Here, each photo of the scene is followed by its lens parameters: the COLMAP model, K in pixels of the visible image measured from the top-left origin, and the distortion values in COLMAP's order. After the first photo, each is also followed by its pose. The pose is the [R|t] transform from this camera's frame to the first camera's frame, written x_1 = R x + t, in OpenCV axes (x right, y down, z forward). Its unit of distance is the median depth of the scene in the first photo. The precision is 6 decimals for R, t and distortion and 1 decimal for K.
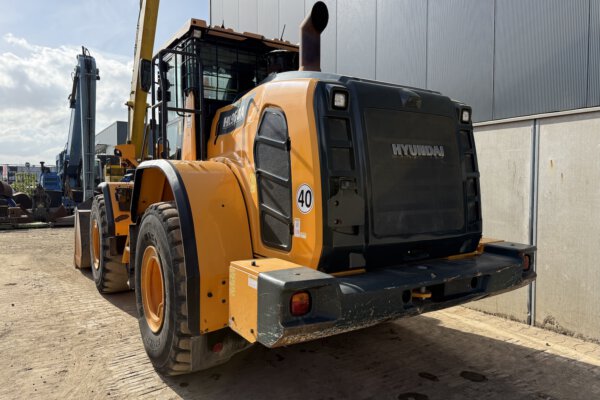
lens RADIAL K [[451.1, 0, 299.9], [0, 451.1, 198.7], [0, 0, 1]] dist [0.015127, -0.016196]
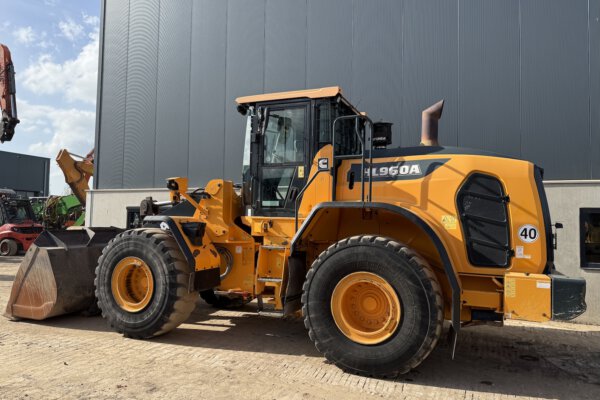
lens RADIAL K [[451.1, 0, 306.2], [0, 451.1, 203.6], [0, 0, 1]] dist [0.015127, -0.016196]
pose [[0.815162, 0.038472, 0.577954, -1.153834], [0.000600, 0.997735, -0.067261, 0.000837], [-0.579233, 0.055176, 0.813293, 0.098122]]
